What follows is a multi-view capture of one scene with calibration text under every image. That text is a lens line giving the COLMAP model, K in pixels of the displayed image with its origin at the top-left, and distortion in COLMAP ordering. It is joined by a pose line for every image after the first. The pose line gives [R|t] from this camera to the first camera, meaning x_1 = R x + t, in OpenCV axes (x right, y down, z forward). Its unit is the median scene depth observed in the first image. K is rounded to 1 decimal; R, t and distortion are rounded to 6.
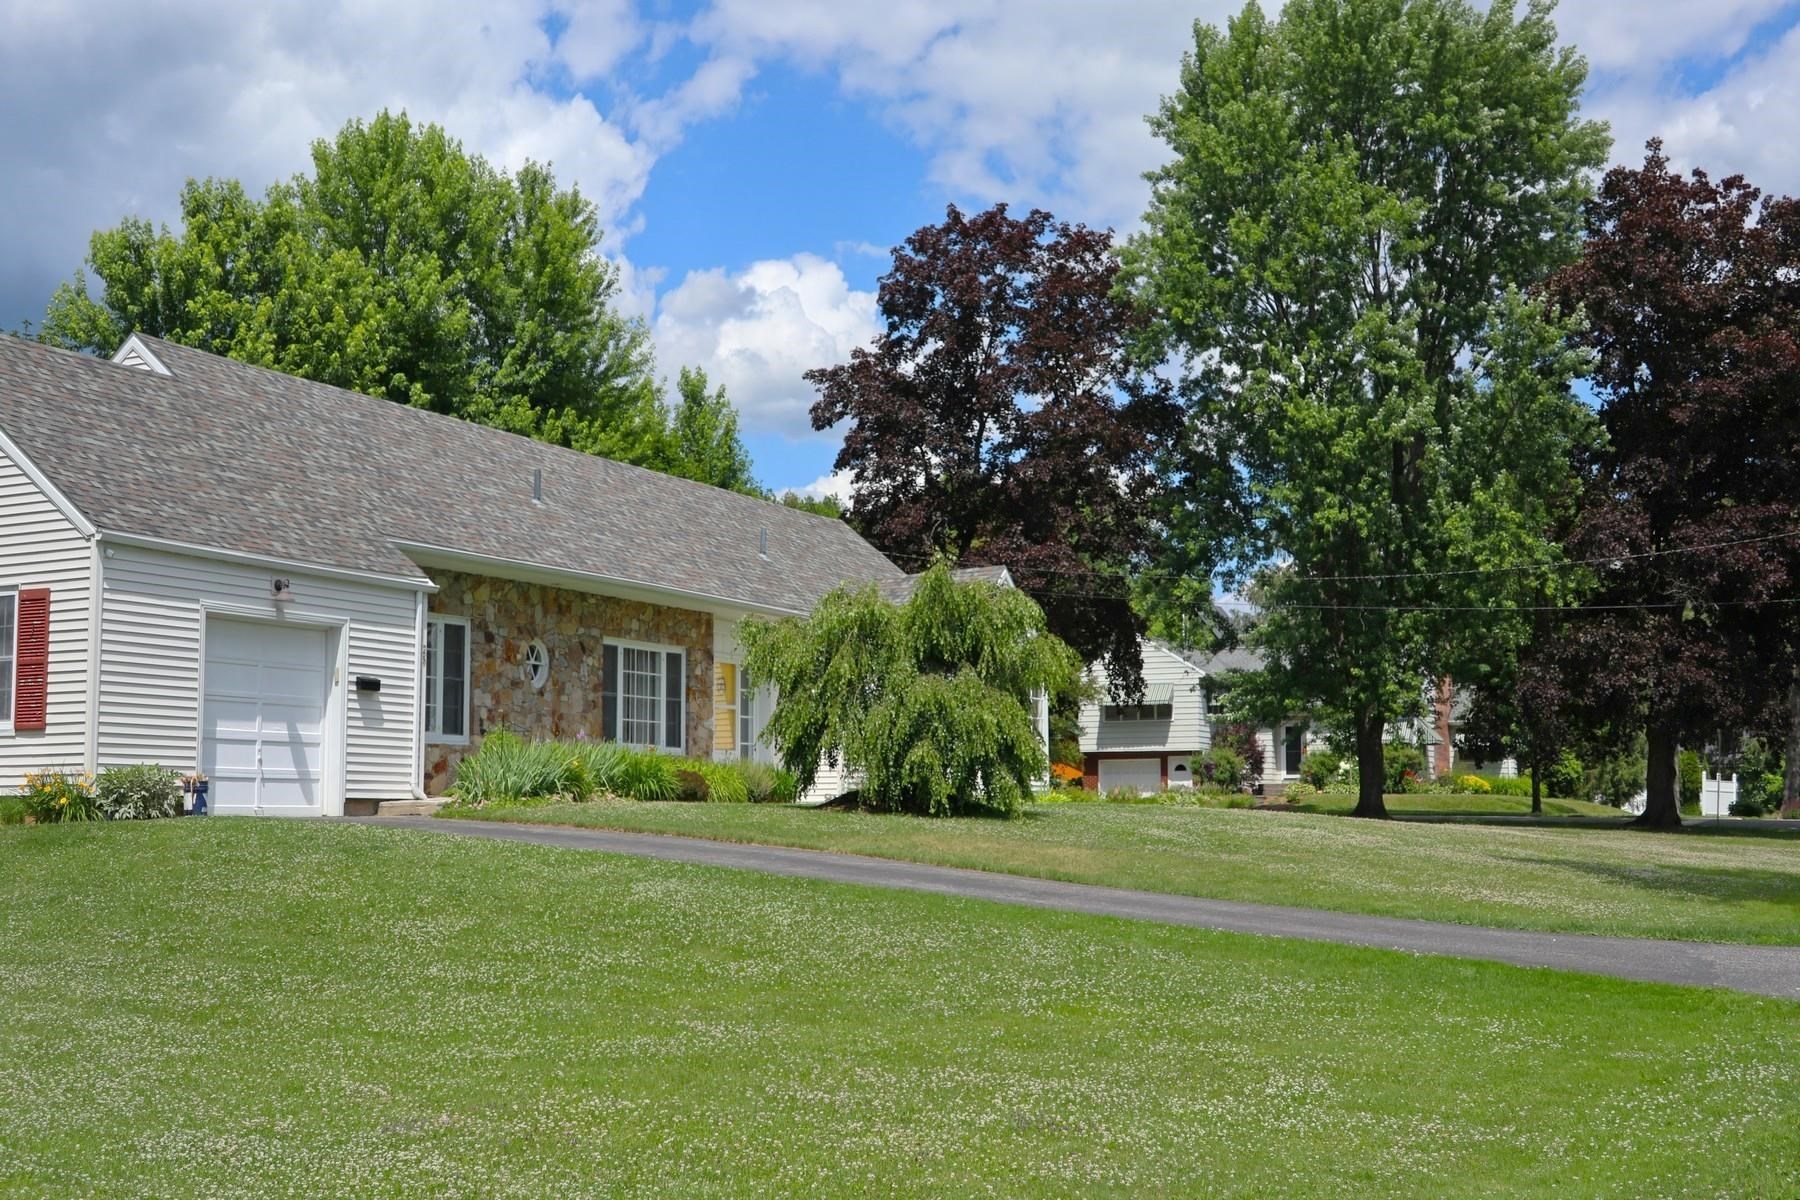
lens RADIAL K [[2035.9, 0, 898.8], [0, 2035.9, 601.8], [0, 0, 1]] dist [-0.031695, 0.000000]
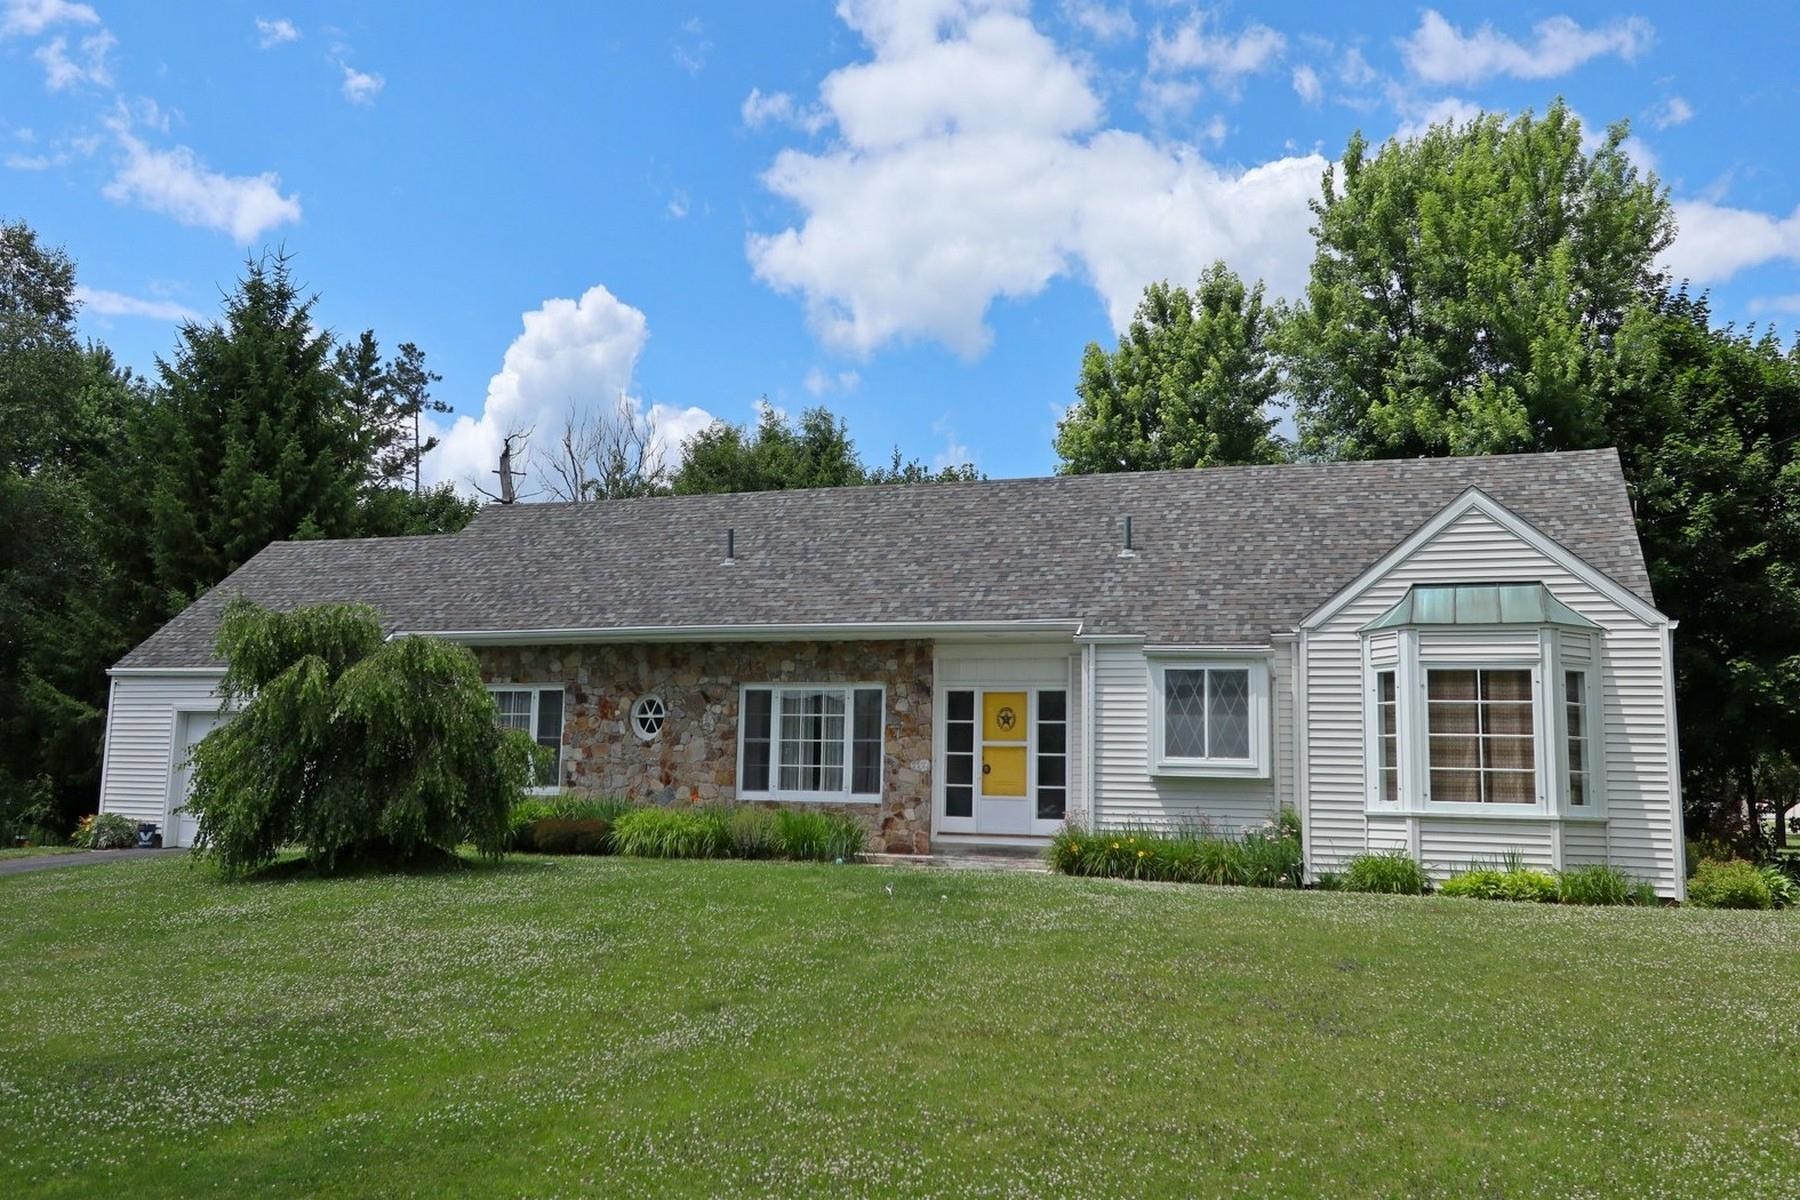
lens RADIAL K [[1373.6, 0, 901.4], [0, 1373.6, 602.4], [0, 0, 1]] dist [0.005824, -0.000069]
pose [[0.158482, -0.136031, -0.977946, 0.549301], [0.082272, 0.988839, -0.124213, 0.070603], [0.983928, -0.060772, 0.167905, 1.002795]]
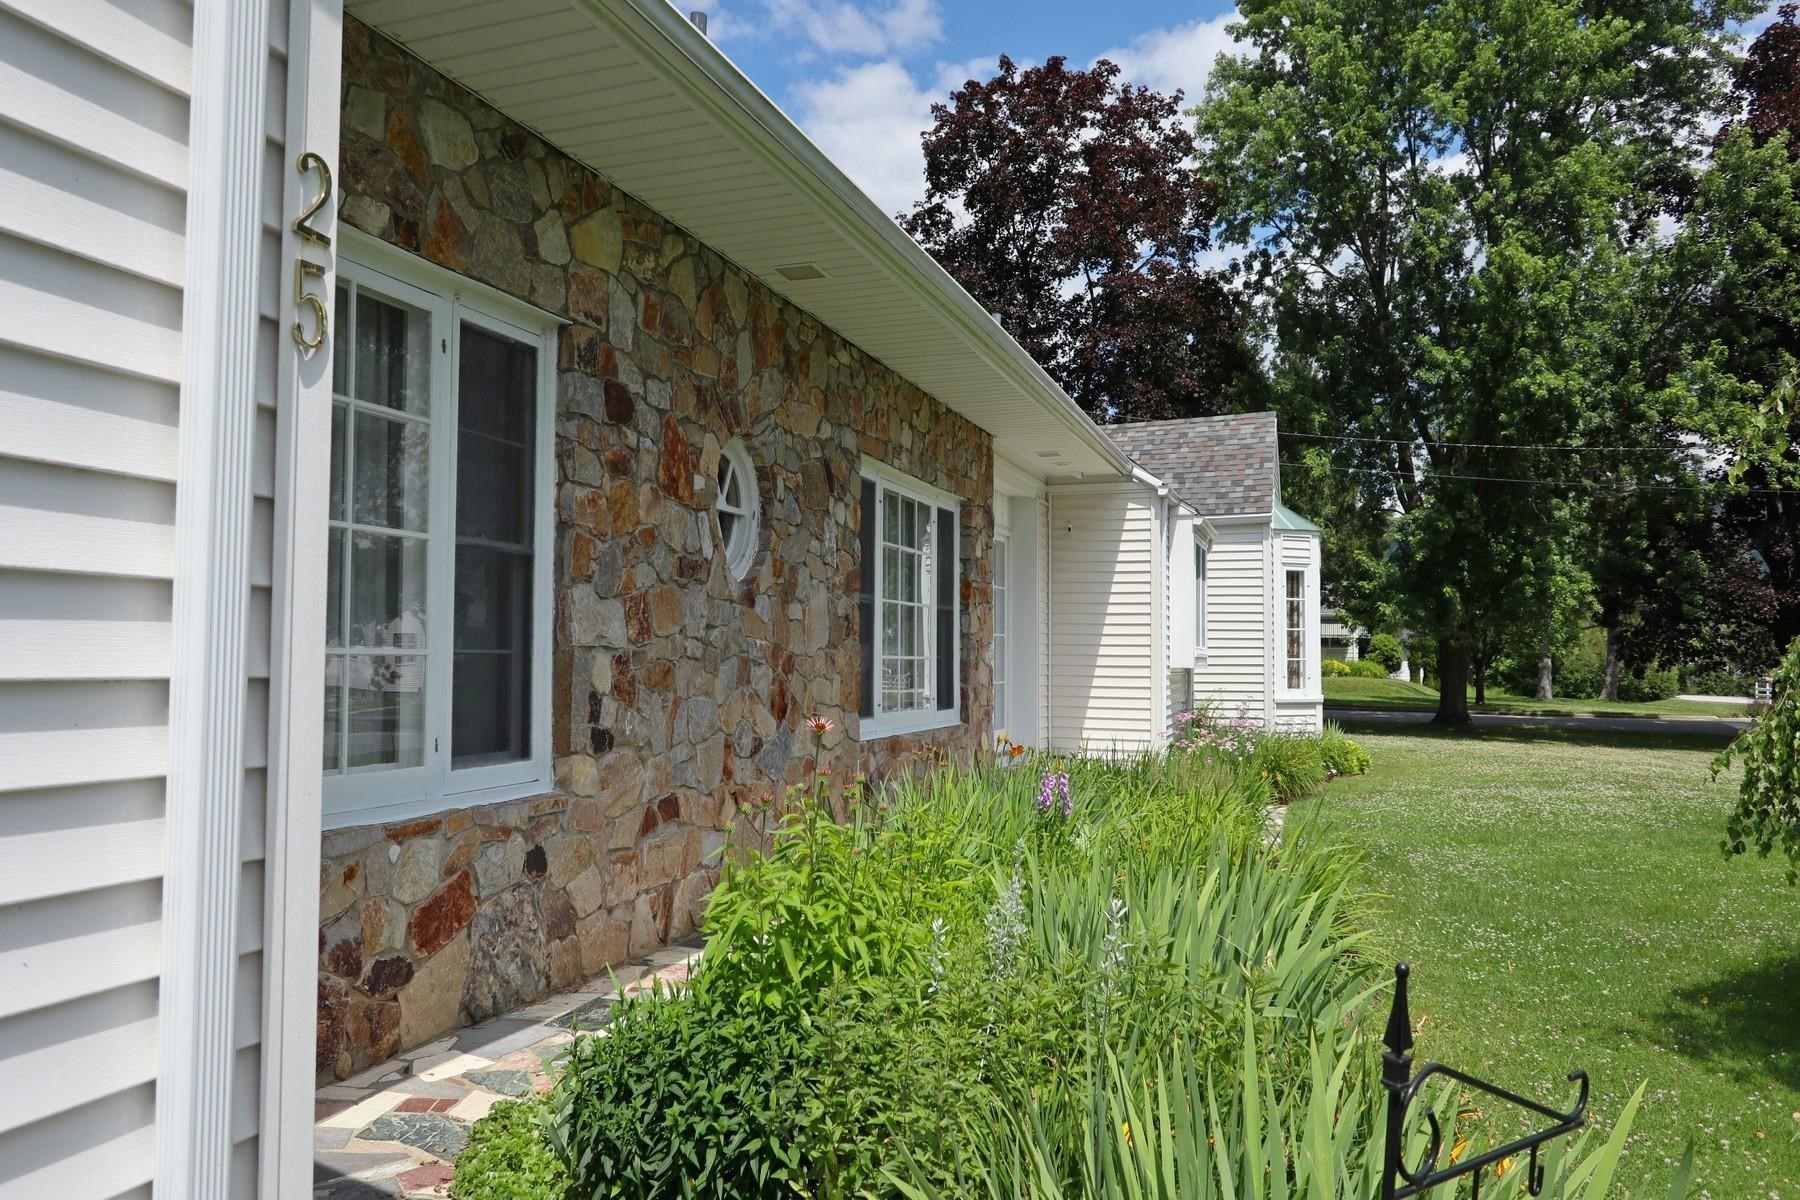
lens RADIAL K [[1241.4, 0, 903.8], [0, 1241.4, 600.0], [0, 0, 1]] dist [0.002001, -0.000111]
pose [[0.988334, 0.014653, 0.151597, -0.179562], [-0.023775, 0.998002, 0.058538, 0.032265], [-0.150436, -0.061460, 0.986707, 0.784020]]
